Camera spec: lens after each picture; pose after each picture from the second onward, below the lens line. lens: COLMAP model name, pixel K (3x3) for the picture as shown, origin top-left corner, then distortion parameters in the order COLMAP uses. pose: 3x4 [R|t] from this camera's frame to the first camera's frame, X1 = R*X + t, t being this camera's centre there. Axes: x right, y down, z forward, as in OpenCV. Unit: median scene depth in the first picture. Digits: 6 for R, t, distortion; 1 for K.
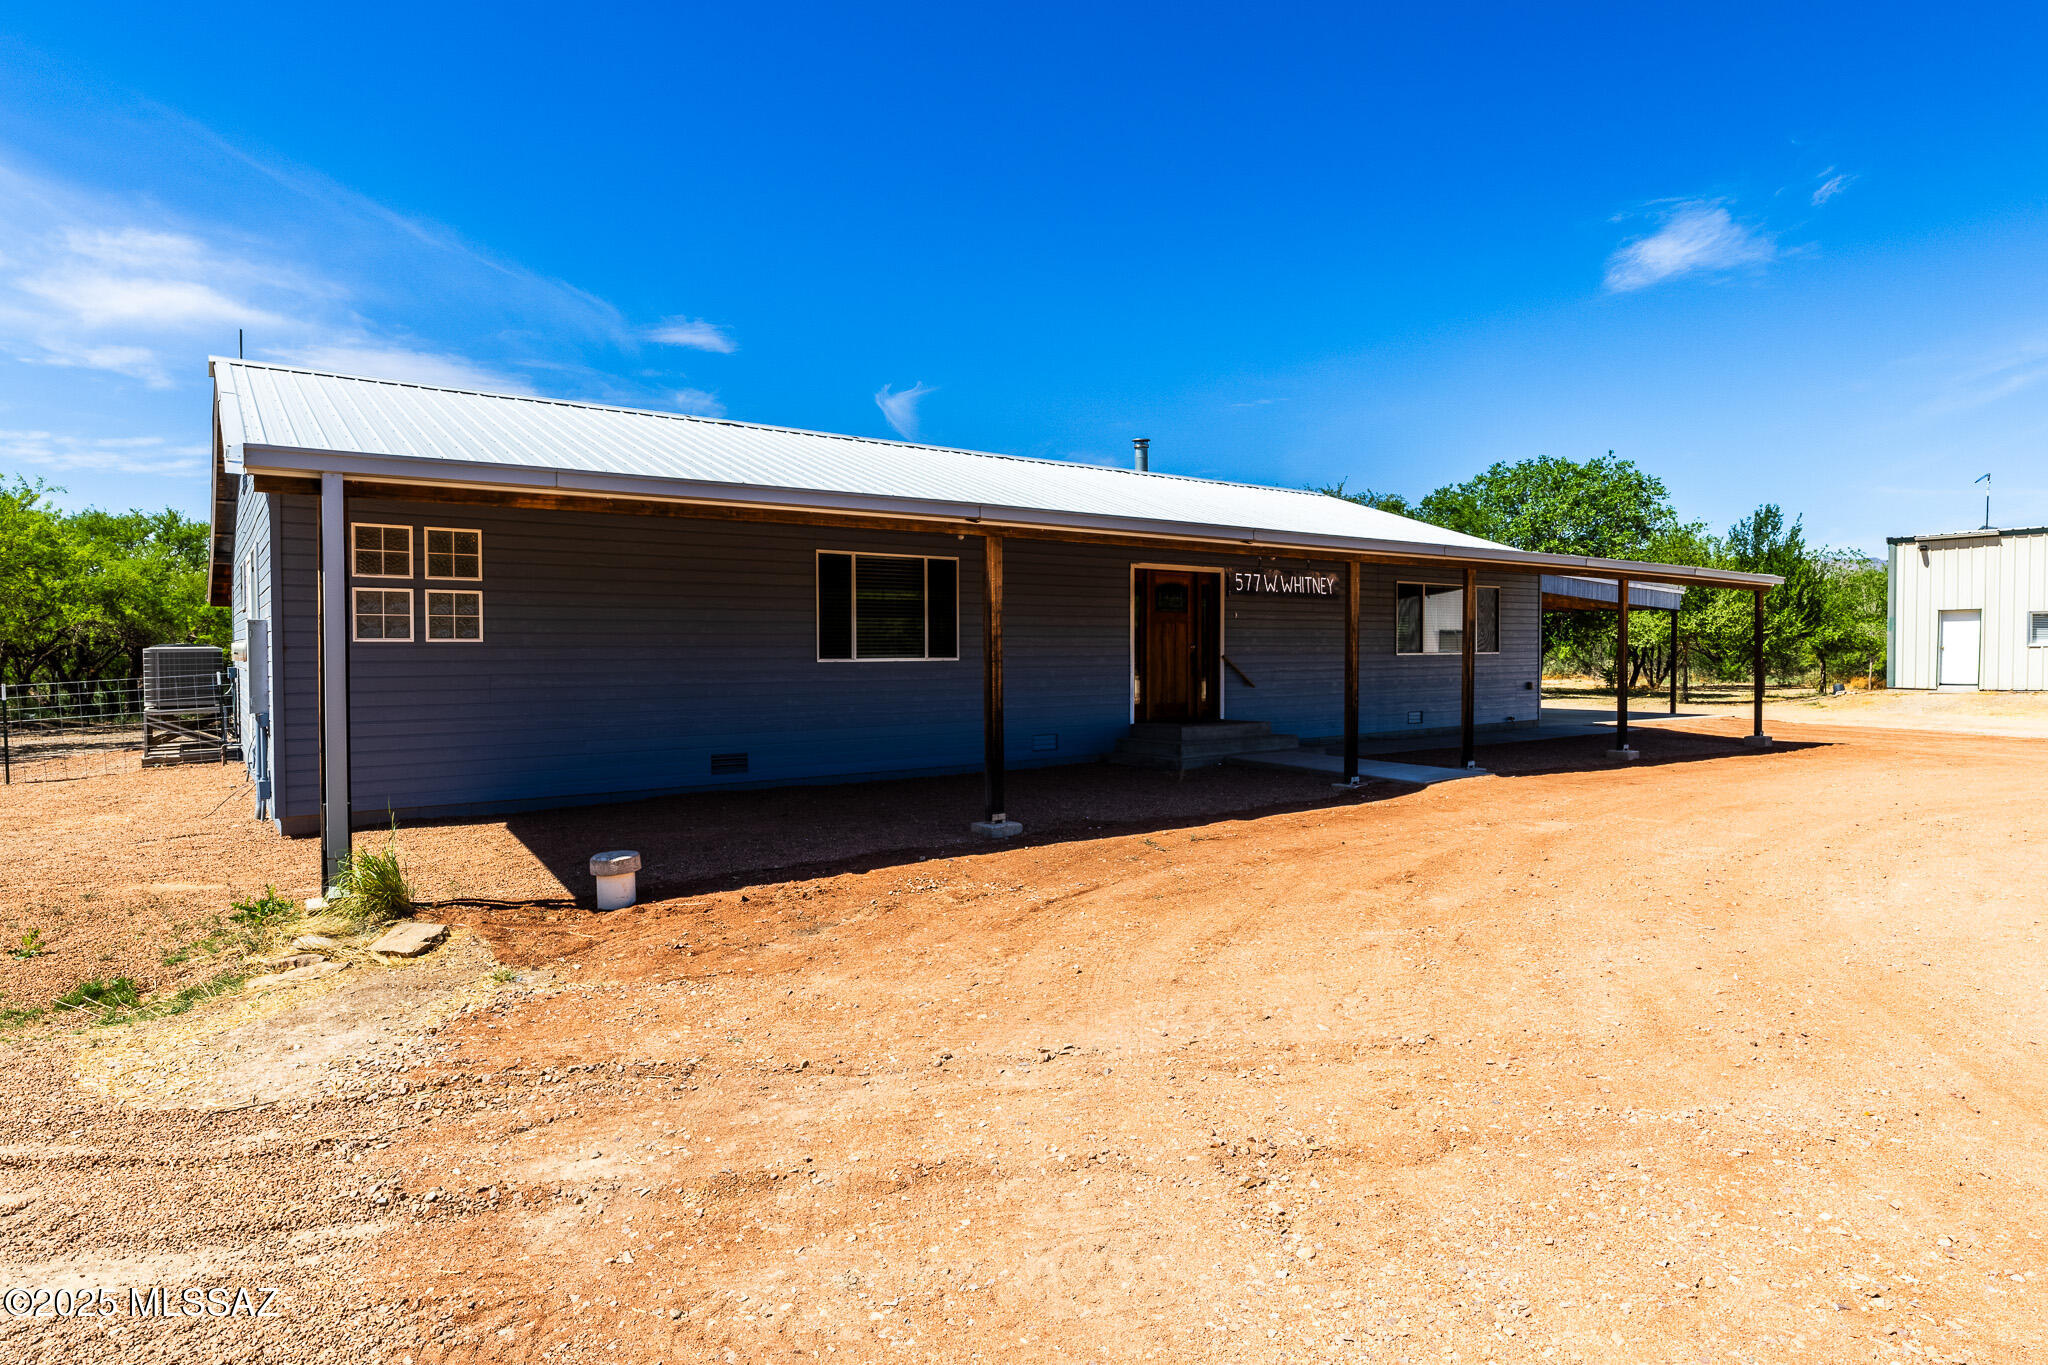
lens RADIAL K [[1138.9, 0, 1024.0], [0, 1138.9, 682.5], [0, 0, 1]] dist [-0.002147, -0.000294]
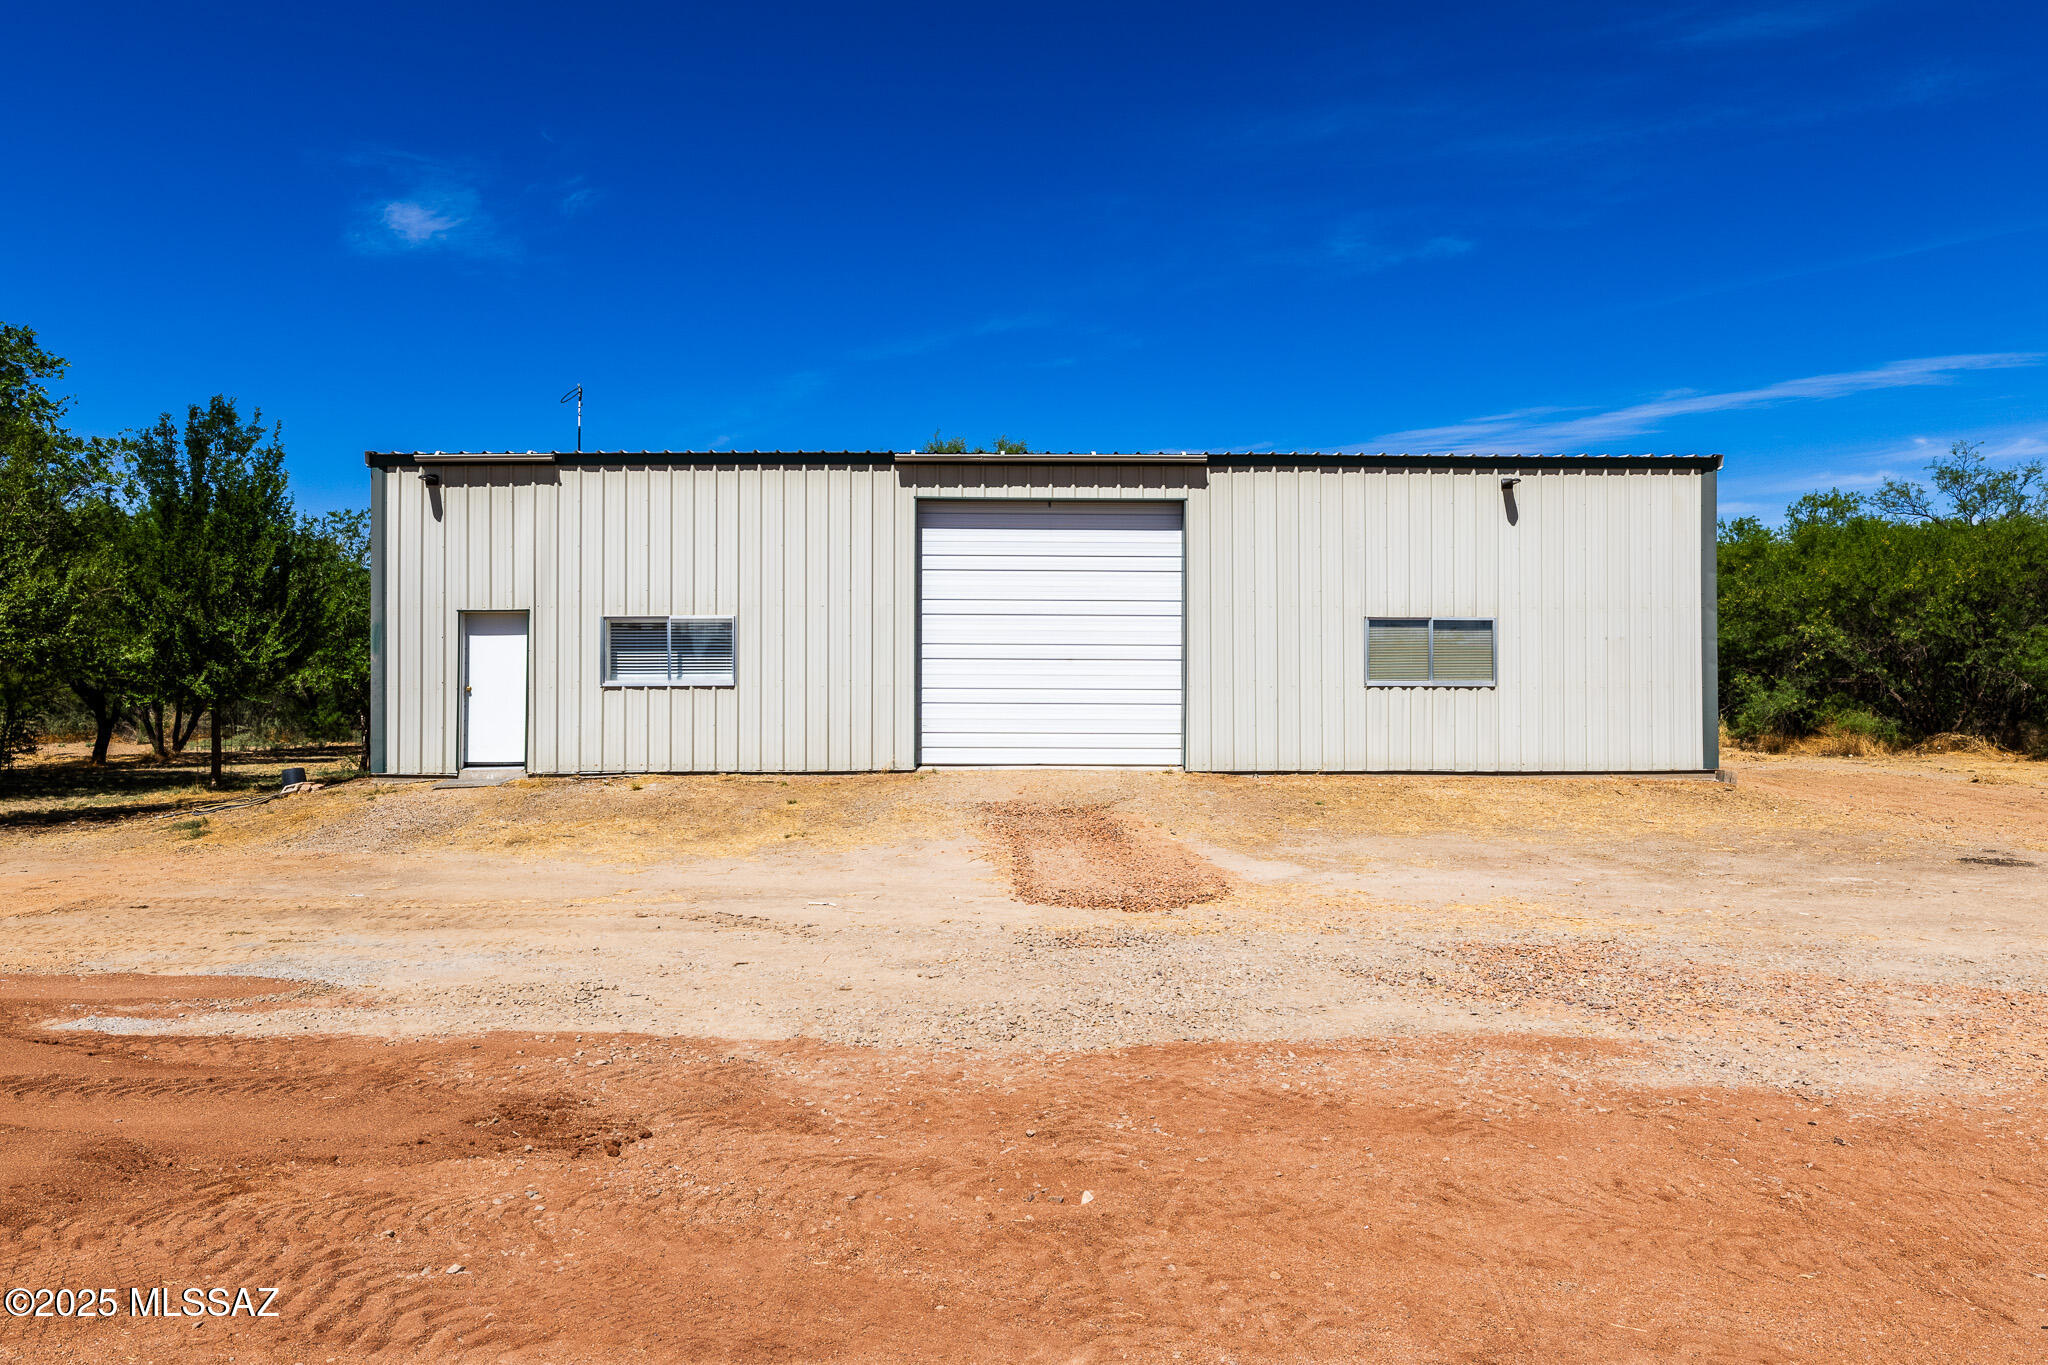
lens RADIAL K [[1354.7, 0, 1024.0], [0, 1354.7, 682.5], [0, 0, 1]] dist [0.000102, 0.000037]
pose [[0.605568, -0.002552, 0.795790, 0.483082], [0.027376, 0.999470, -0.017627, -0.016444], [-0.795323, 0.032460, 0.605316, 0.455396]]
